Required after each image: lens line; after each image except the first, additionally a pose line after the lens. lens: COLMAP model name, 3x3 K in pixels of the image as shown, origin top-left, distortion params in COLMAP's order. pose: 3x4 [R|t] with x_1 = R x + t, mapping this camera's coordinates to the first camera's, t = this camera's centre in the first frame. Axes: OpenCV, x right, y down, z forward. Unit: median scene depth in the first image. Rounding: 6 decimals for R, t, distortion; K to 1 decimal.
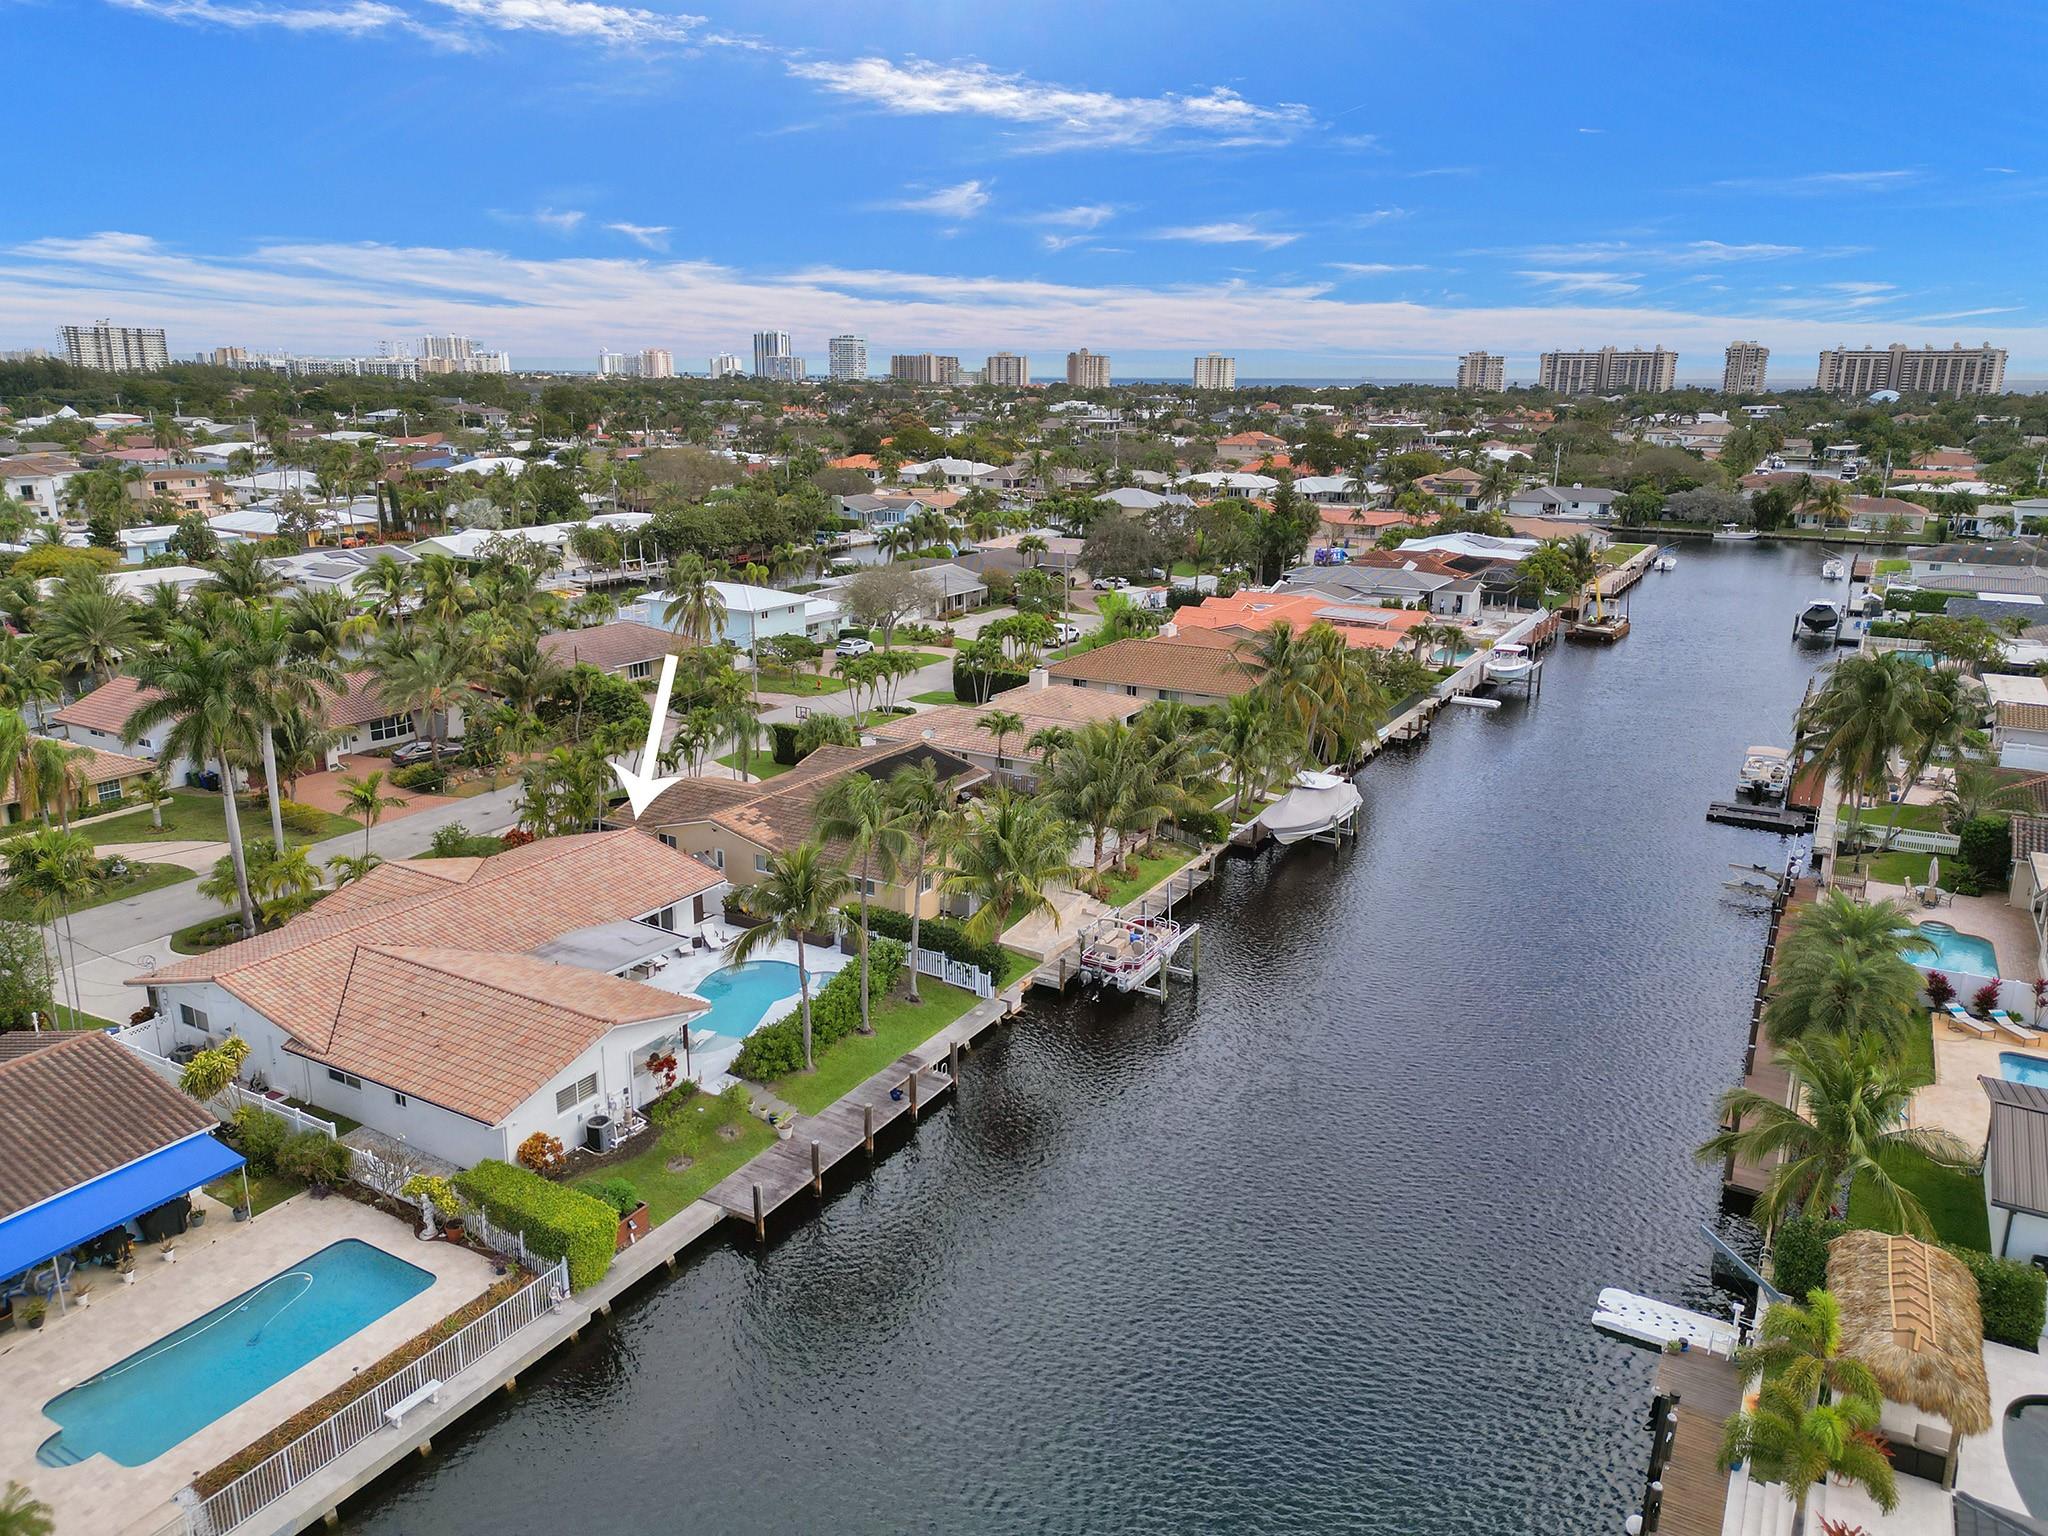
lens RADIAL K [[1438.9, 0, 1019.4], [0, 1438.9, 763.6], [0, 0, 1]] dist [0.075222, -0.070897]
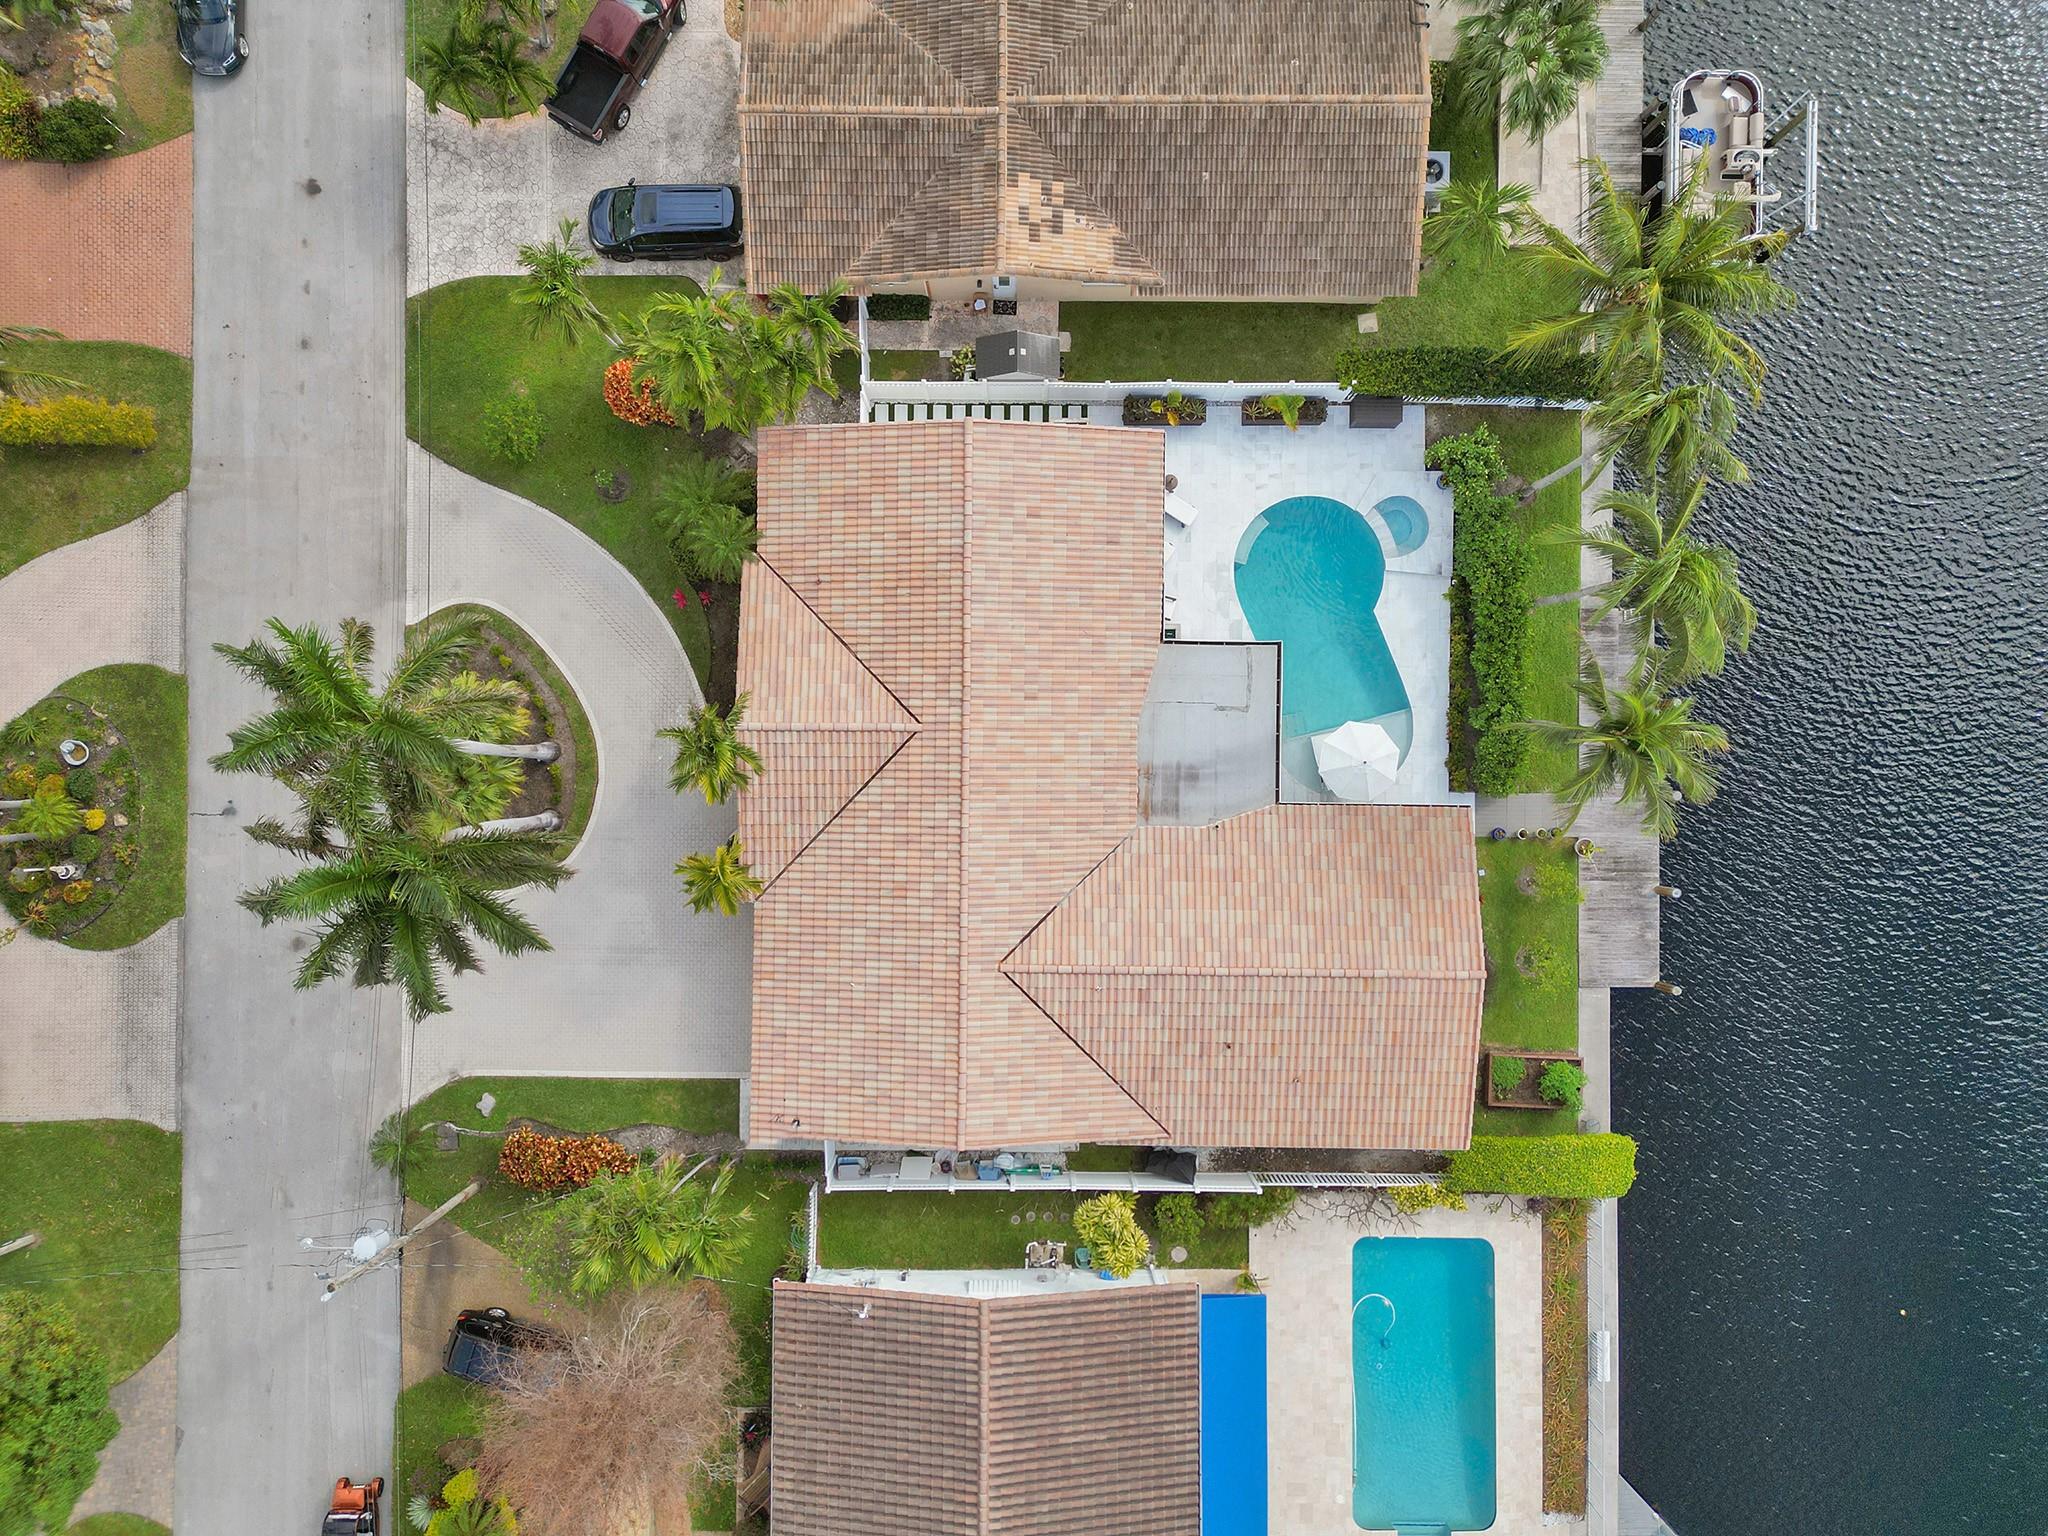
lens RADIAL K [[1438.9, 0, 1019.4], [0, 1438.9, 763.6], [0, 0, 1]] dist [0.075222, -0.070897]
pose [[0.870646, -0.491909, 0.000275, -0.260290], [0.133420, 0.236682, 0.962383, -0.390239], [-0.473470, -0.837858, 0.271697, 0.580409]]
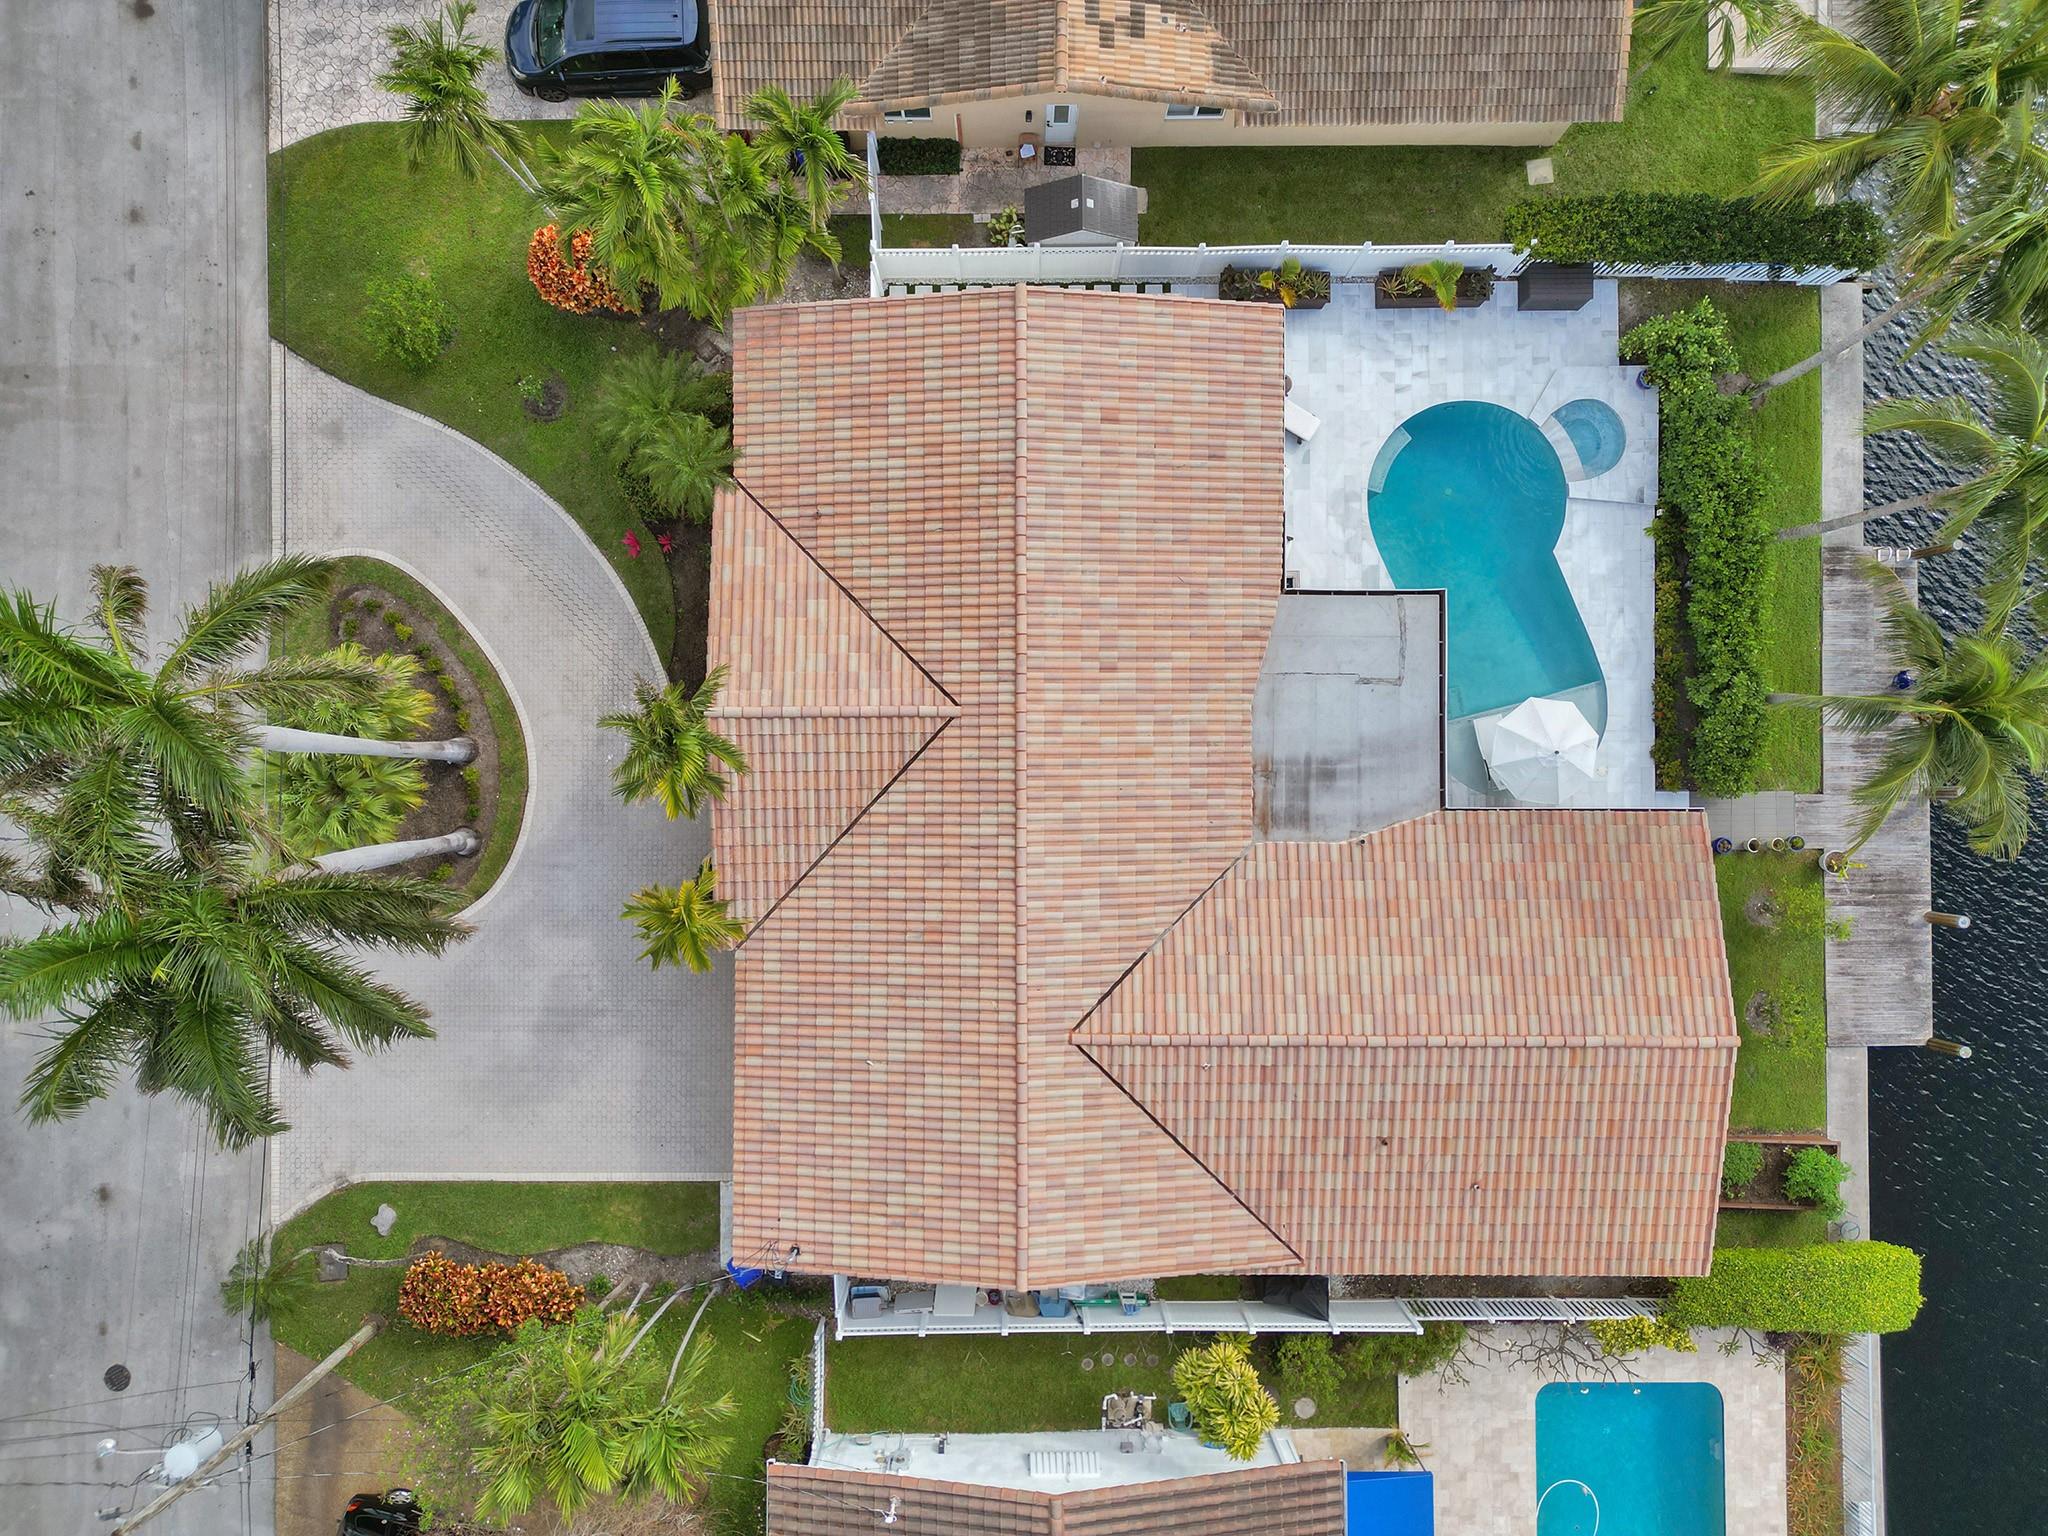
lens RADIAL K [[1434.7, 0, 1019.9], [0, 1434.7, 762.9], [0, 0, 1]] dist [0.054170, -0.037877]
pose [[0.865135, -0.501526, 0.003612, -0.277619], [0.132984, 0.236330, 0.962530, -0.268111], [-0.483588, -0.832238, 0.271153, 0.623700]]
